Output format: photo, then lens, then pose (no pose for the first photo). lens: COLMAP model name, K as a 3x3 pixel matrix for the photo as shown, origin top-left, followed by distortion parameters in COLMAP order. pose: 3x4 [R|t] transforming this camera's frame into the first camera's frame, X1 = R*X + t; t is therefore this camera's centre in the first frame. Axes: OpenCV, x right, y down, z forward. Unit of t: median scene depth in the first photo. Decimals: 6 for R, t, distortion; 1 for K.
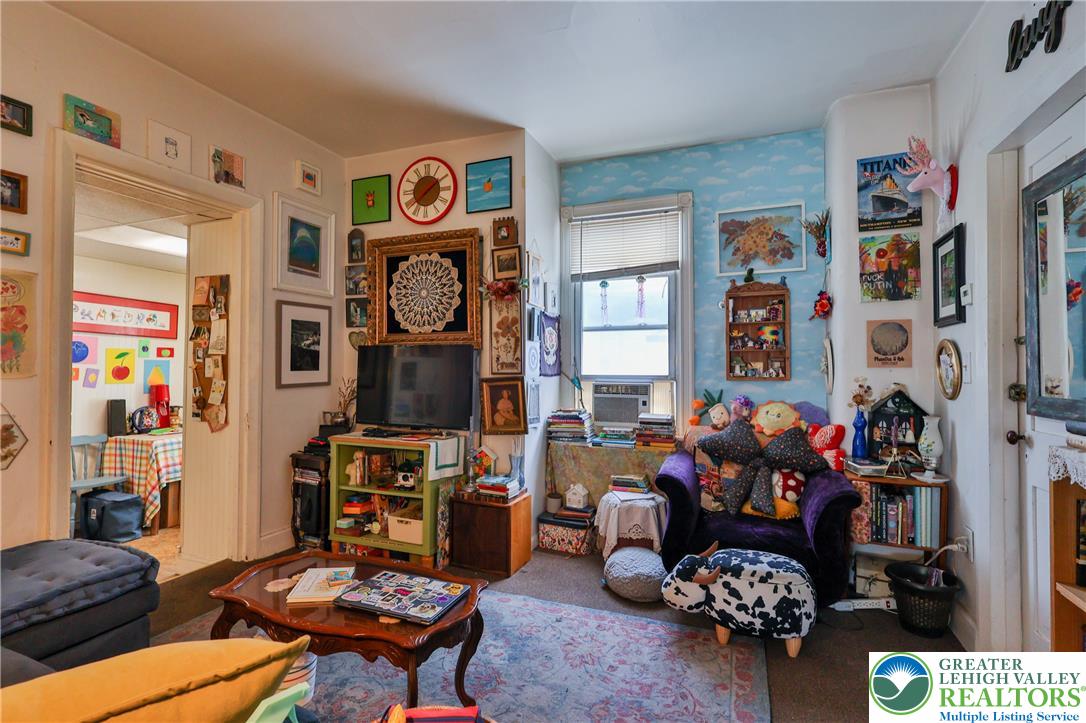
lens RADIAL K [[531.7, 0, 542.0], [0, 531.7, 361.8], [0, 0, 1]] dist [-0.001328, 0.000726]
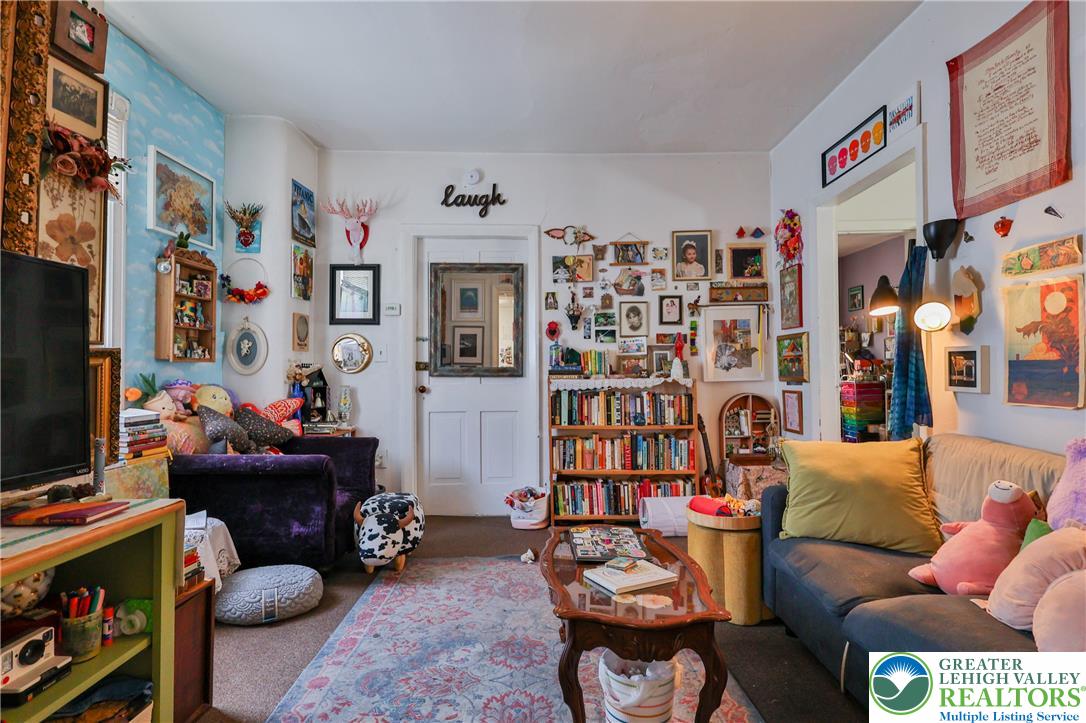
lens RADIAL K [[531.7, 0, 542.0], [0, 531.7, 361.8], [0, 0, 1]] dist [-0.001328, 0.000726]
pose [[-0.371633, 0.010267, 0.928323, -0.643500], [-0.013396, 0.999775, -0.016420, 0.042304], [-0.928283, -0.018538, -0.371412, 0.801271]]
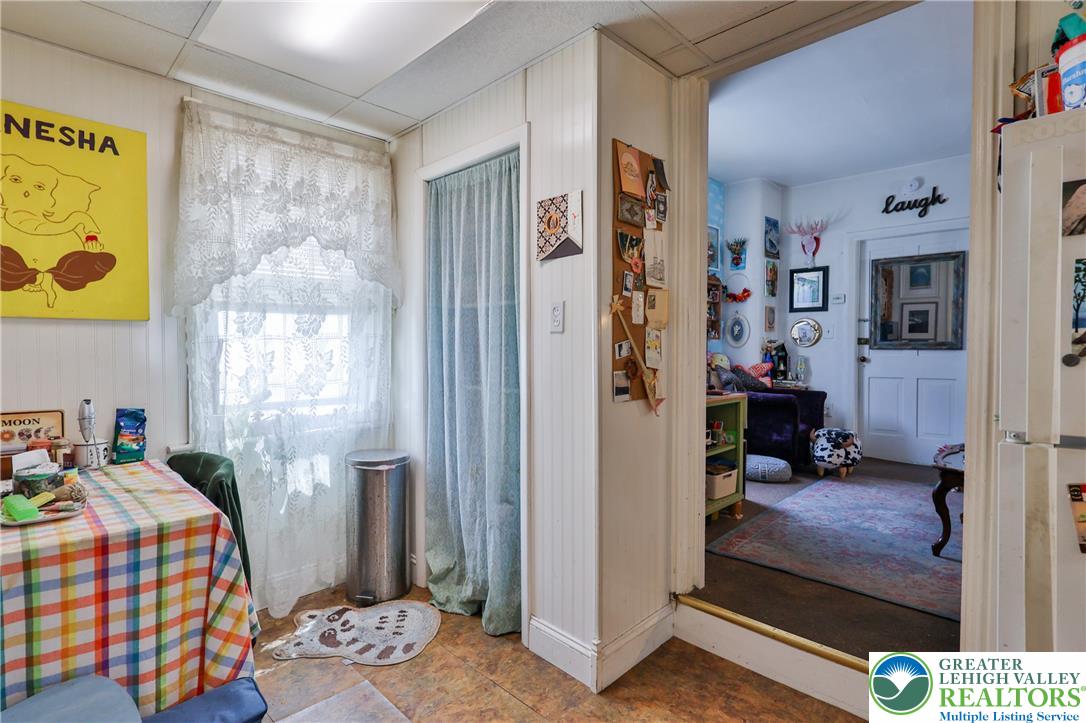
lens RADIAL K [[531.7, 0, 542.0], [0, 531.7, 361.8], [0, 0, 1]] dist [-0.001328, 0.000726]
pose [[0.386642, -0.028580, 0.921787, -1.207426], [-0.011454, 0.999294, 0.035788, 0.050814], [-0.922159, -0.024395, 0.386042, 0.868768]]
